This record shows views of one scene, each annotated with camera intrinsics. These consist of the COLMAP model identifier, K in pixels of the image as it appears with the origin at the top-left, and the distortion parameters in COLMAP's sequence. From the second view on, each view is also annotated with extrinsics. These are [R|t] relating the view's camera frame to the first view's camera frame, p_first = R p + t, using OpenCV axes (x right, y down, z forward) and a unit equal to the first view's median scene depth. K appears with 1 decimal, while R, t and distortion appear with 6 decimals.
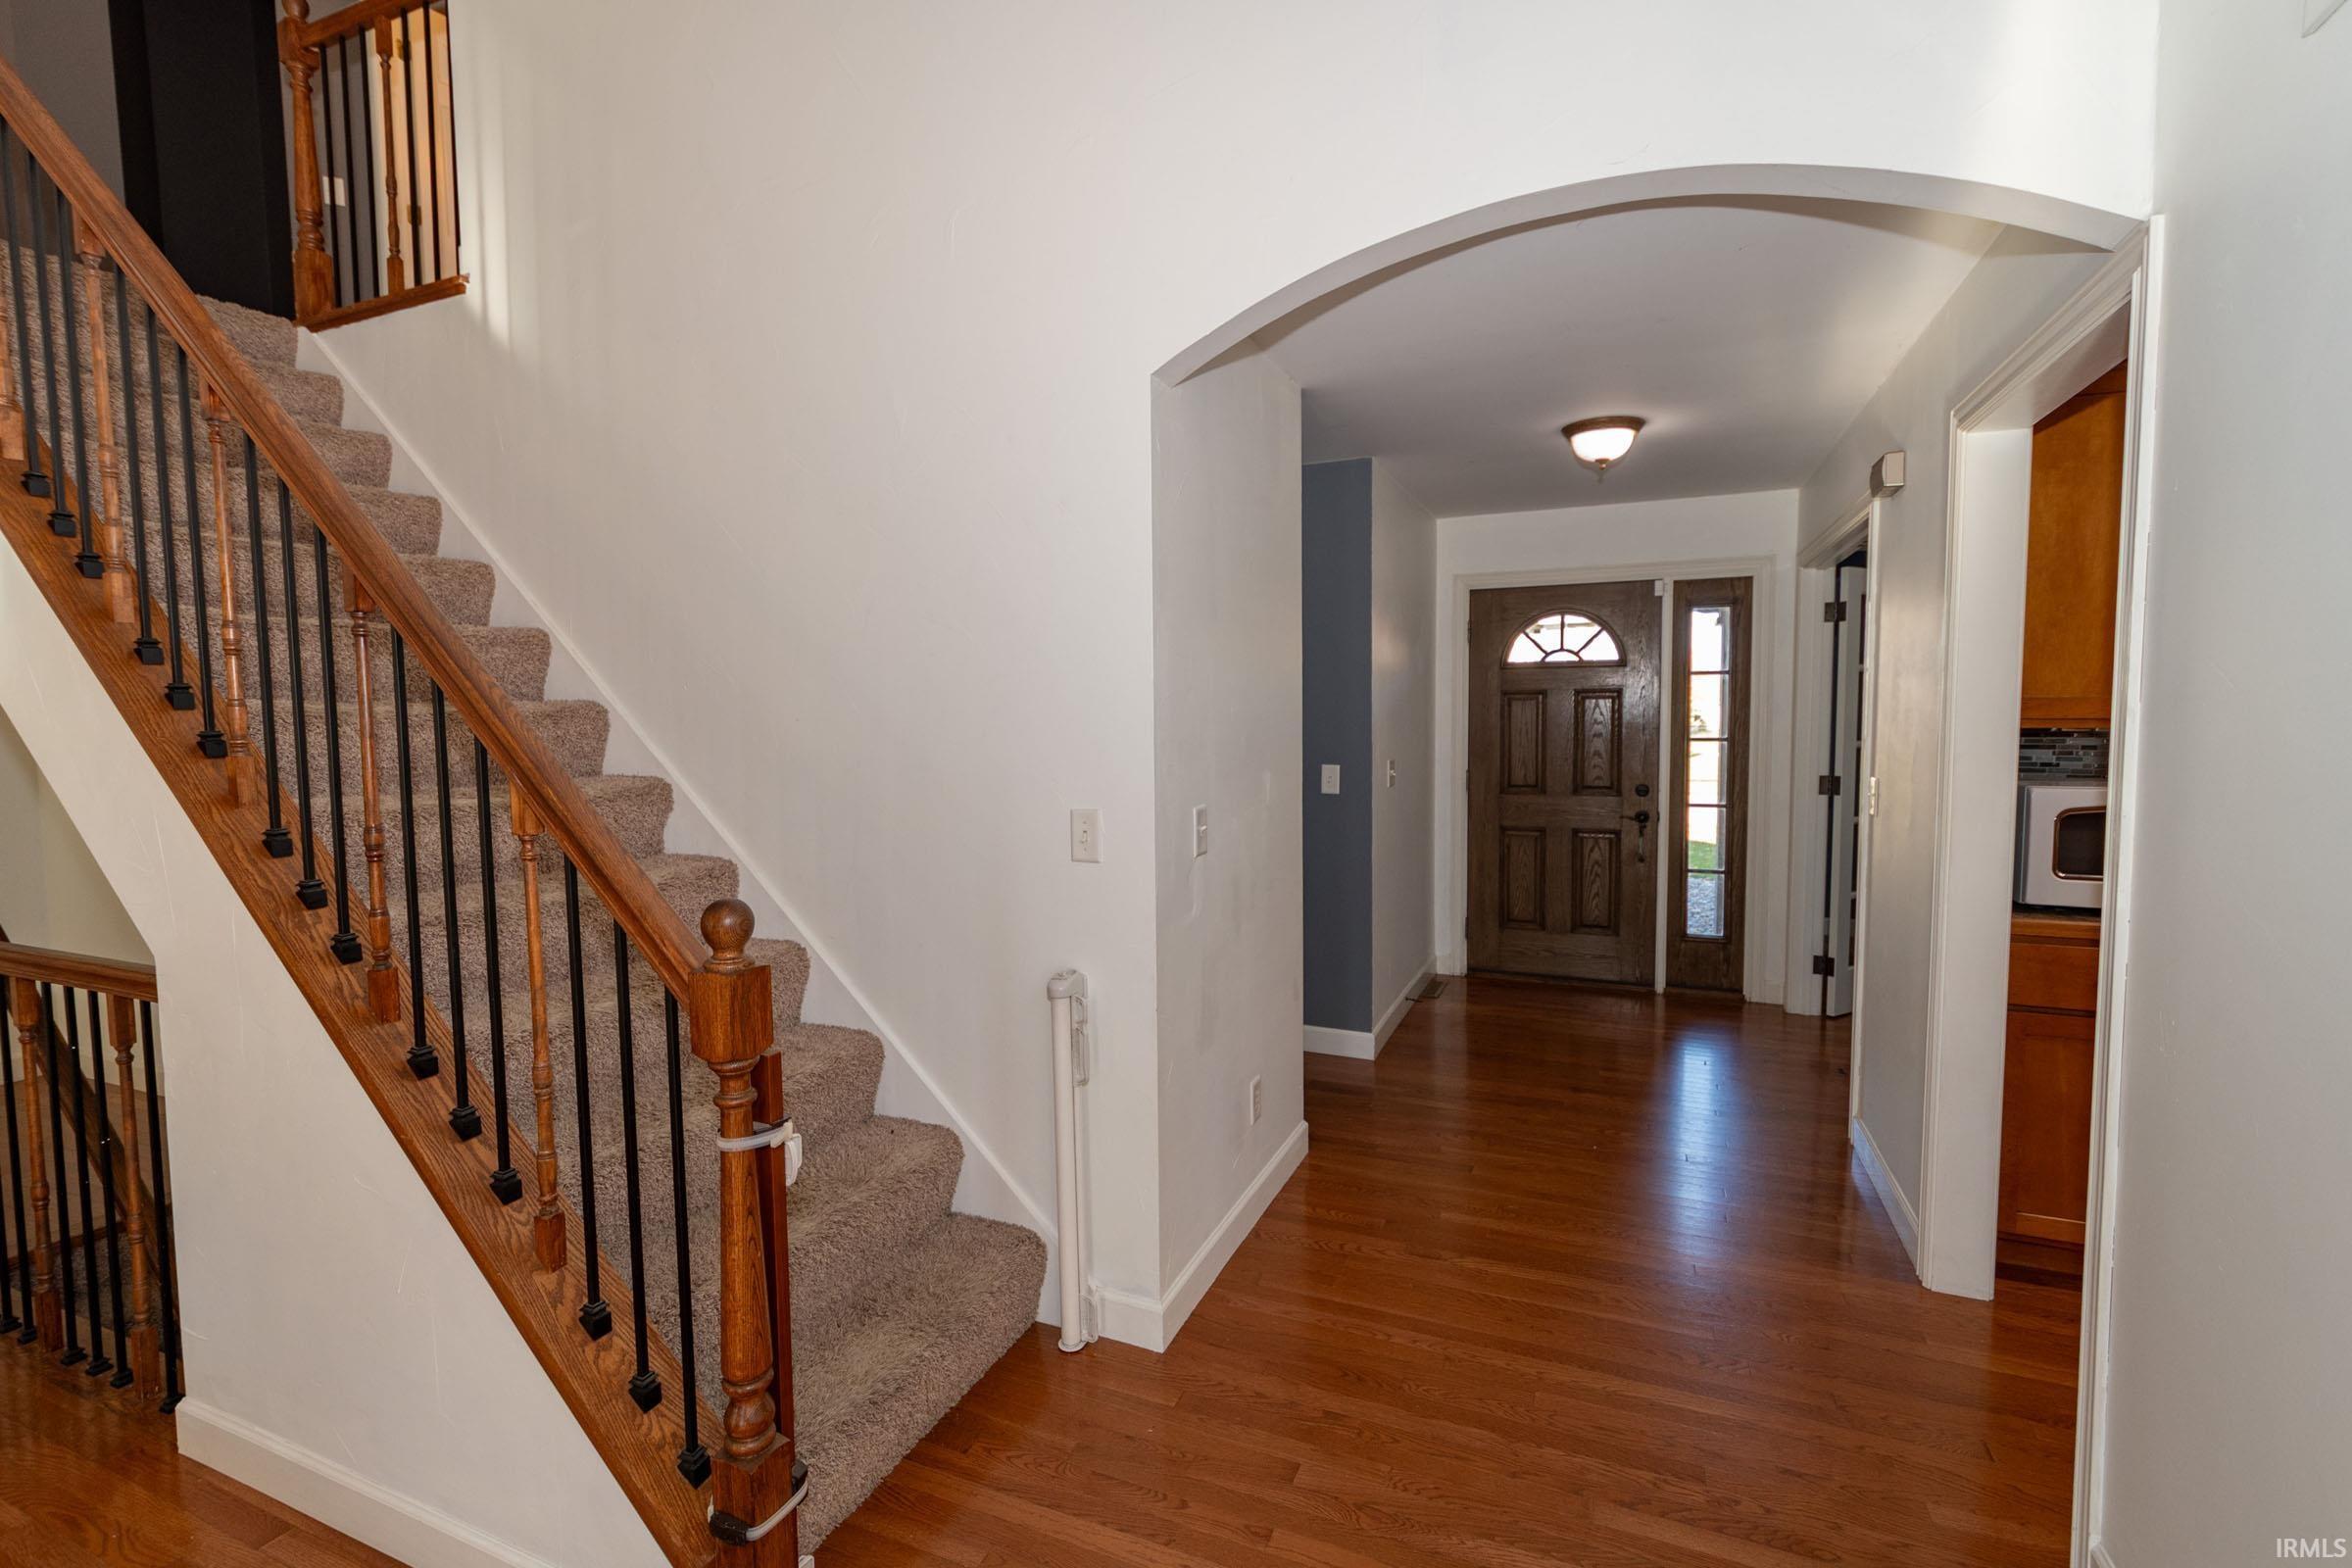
lens RADIAL K [[1033.5, 0, 1161.3], [0, 1033.5, 779.6], [0, 0, 1]] dist [0.003344, -0.001196]
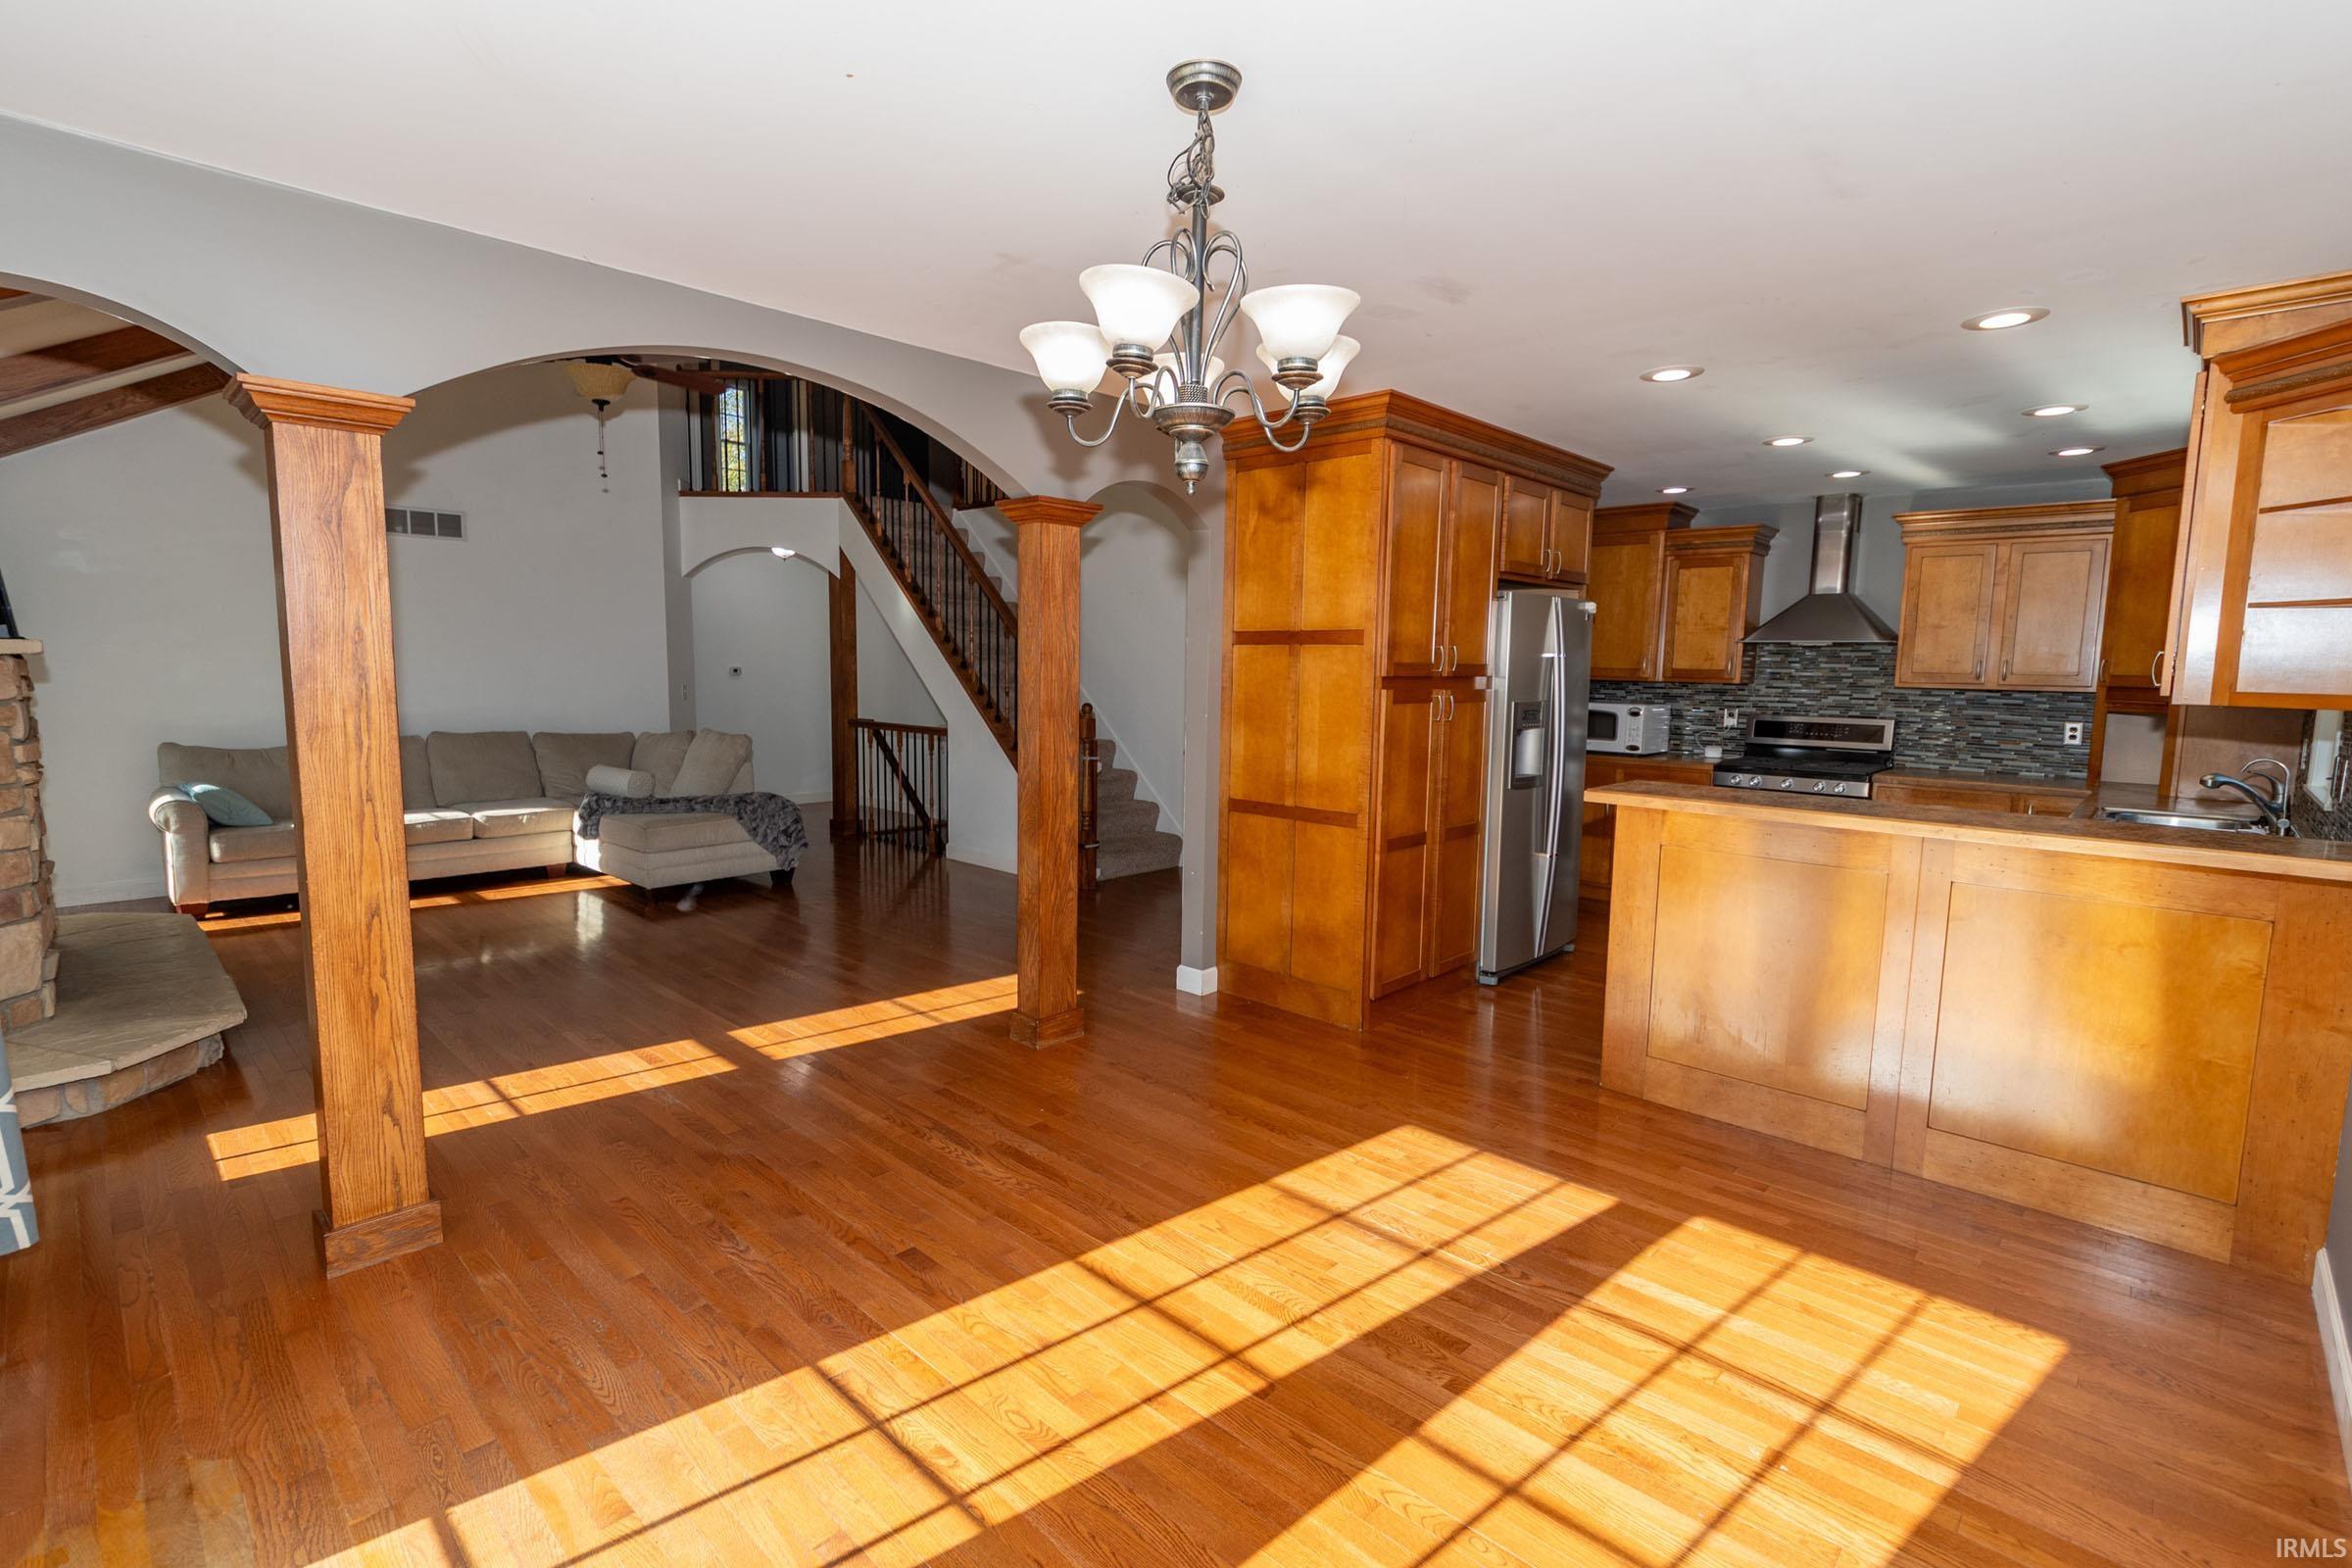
lens RADIAL K [[1078.6, 0, 1165.6], [0, 1078.6, 774.7], [0, 0, 1]] dist [-0.001337, -0.000587]
pose [[0.941454, 0.060329, -0.331701, 0.415747], [-0.048752, 0.997880, 0.043121, 0.060252], [0.333599, -0.024425, 0.942399, -0.933873]]
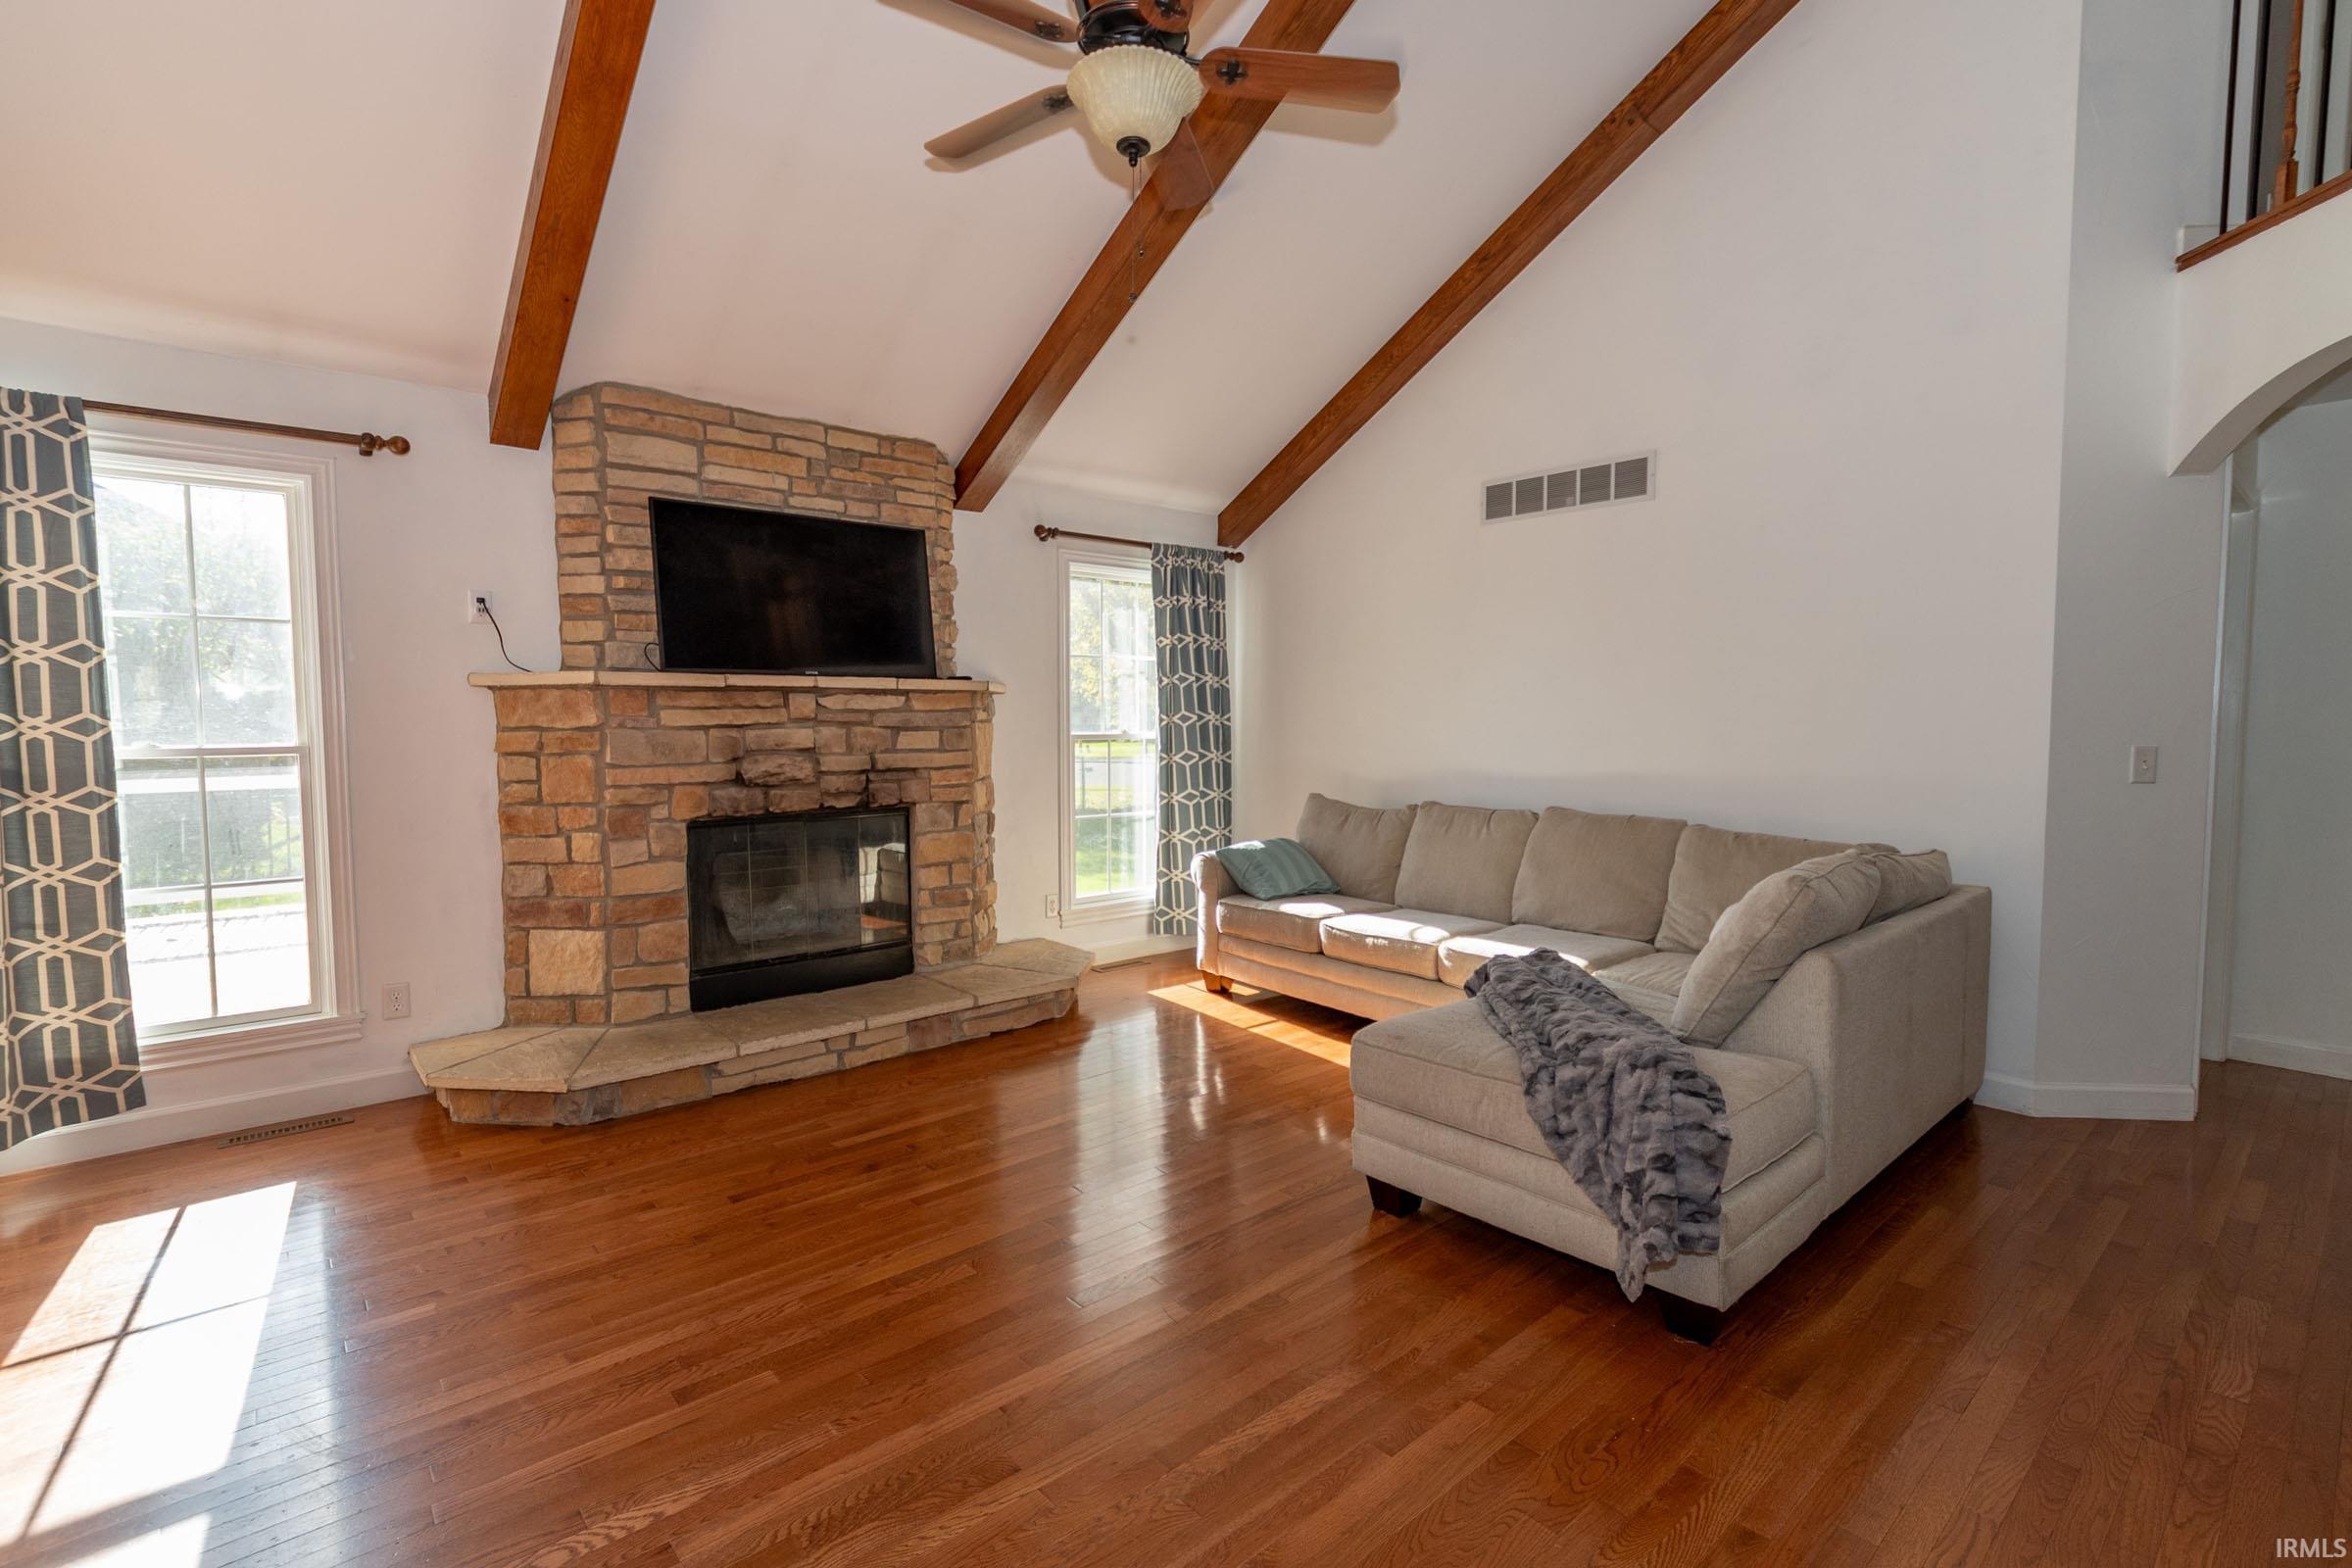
lens RADIAL K [[1067.8, 0, 1167.0], [0, 1067.8, 780.2], [0, 0, 1]] dist [0.001769, -0.000407]
pose [[-0.419839, 0.068573, -0.905004, 0.002418], [-0.057986, 0.993078, 0.102147, 0.015974], [0.905744, 0.095363, -0.412956, 0.143908]]
